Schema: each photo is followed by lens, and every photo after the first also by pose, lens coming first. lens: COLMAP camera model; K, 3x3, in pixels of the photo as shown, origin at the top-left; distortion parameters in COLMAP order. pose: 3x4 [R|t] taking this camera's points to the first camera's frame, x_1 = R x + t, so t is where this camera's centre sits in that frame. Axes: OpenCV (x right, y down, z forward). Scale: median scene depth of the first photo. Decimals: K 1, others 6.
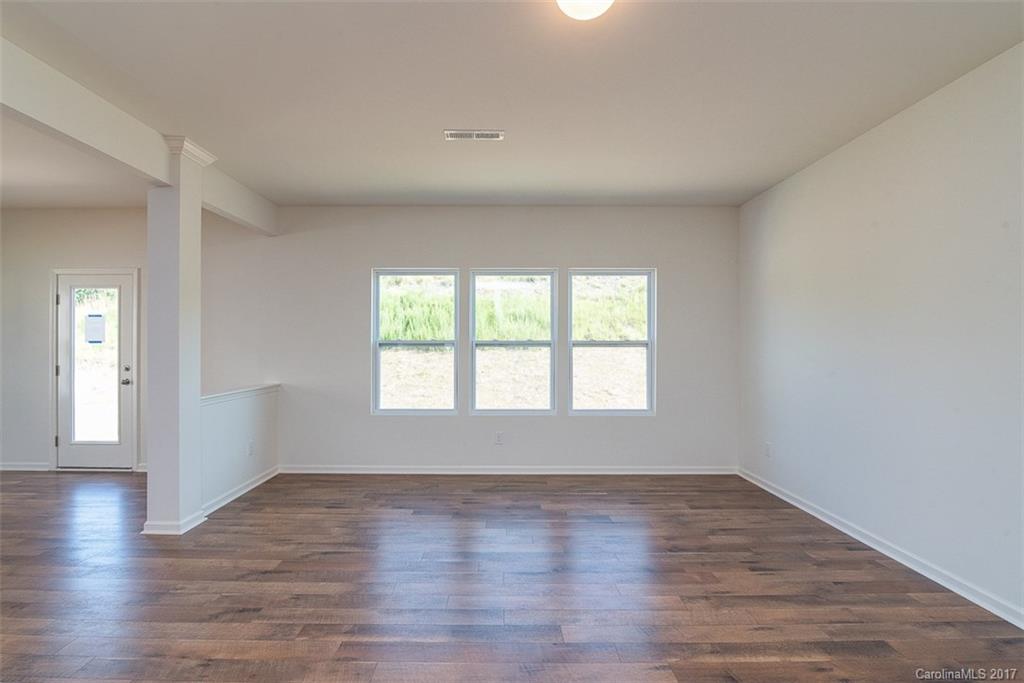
lens RADIAL K [[481.1, 0, 496.2], [0, 481.1, 344.0], [0, 0, 1]] dist [-0.017963, 0.001094]
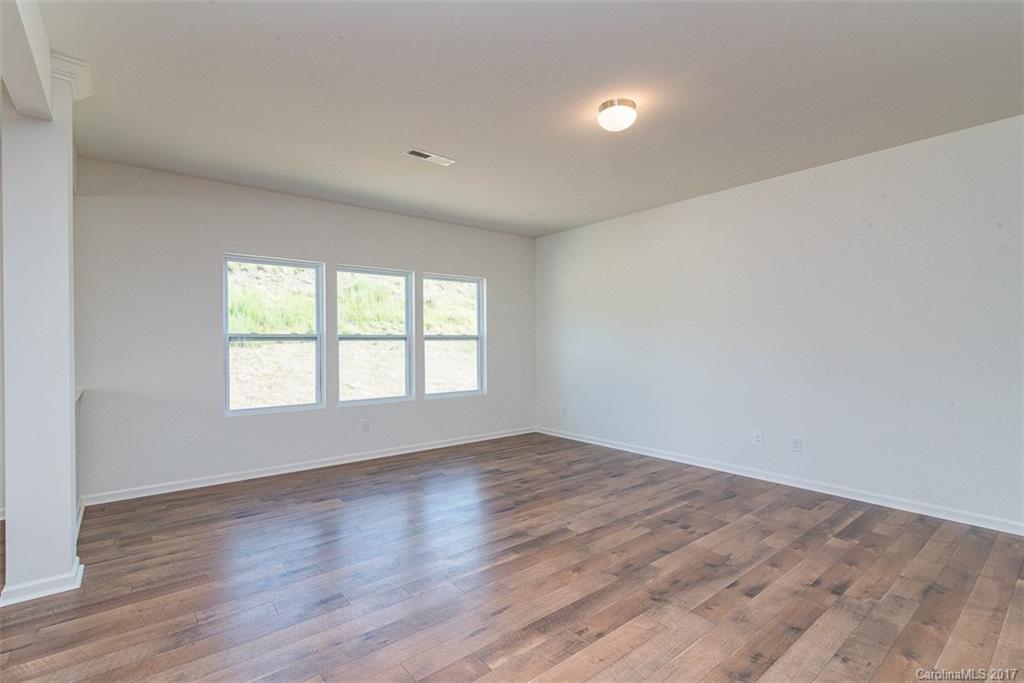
lens RADIAL K [[458.0, 0, 515.5], [0, 458.0, 347.1], [0, 0, 1]] dist [-0.001823, 0.000135]
pose [[0.781226, -0.012580, 0.624122, -0.382409], [0.000656, 0.999813, 0.019332, 0.001231], [-0.624248, -0.014694, 0.781088, -0.000415]]
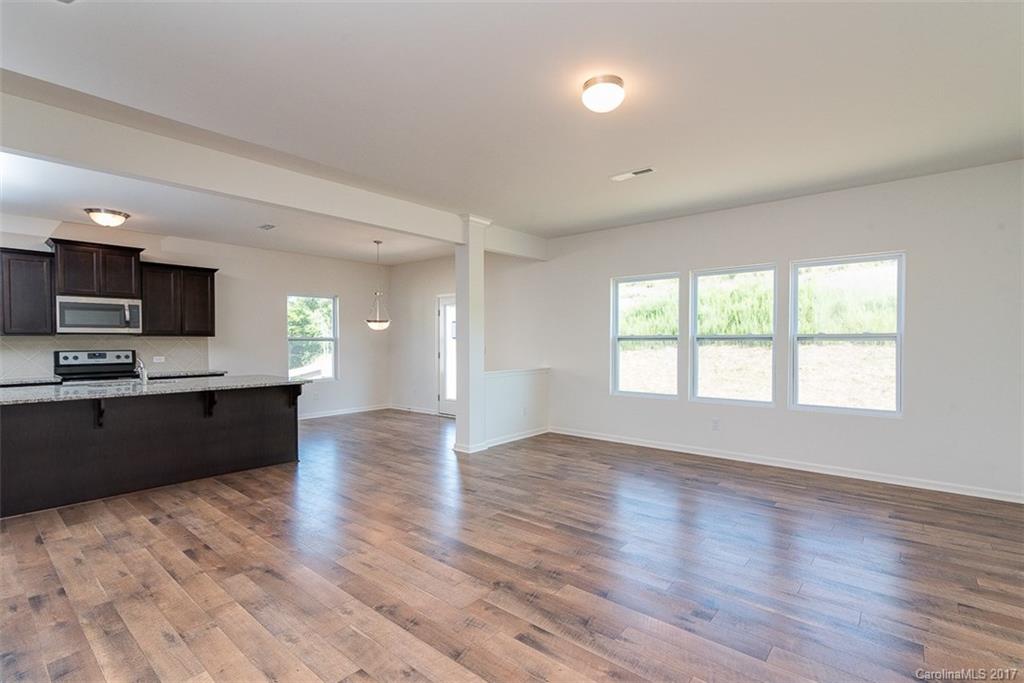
lens RADIAL K [[458.0, 0, 515.5], [0, 458.0, 347.1], [0, 0, 1]] dist [-0.001823, 0.000135]
pose [[0.779856, 0.006838, -0.625922, 0.312591], [0.004266, 0.999859, 0.016238, 0.001403], [0.625945, -0.015333, 0.779717, -0.097520]]
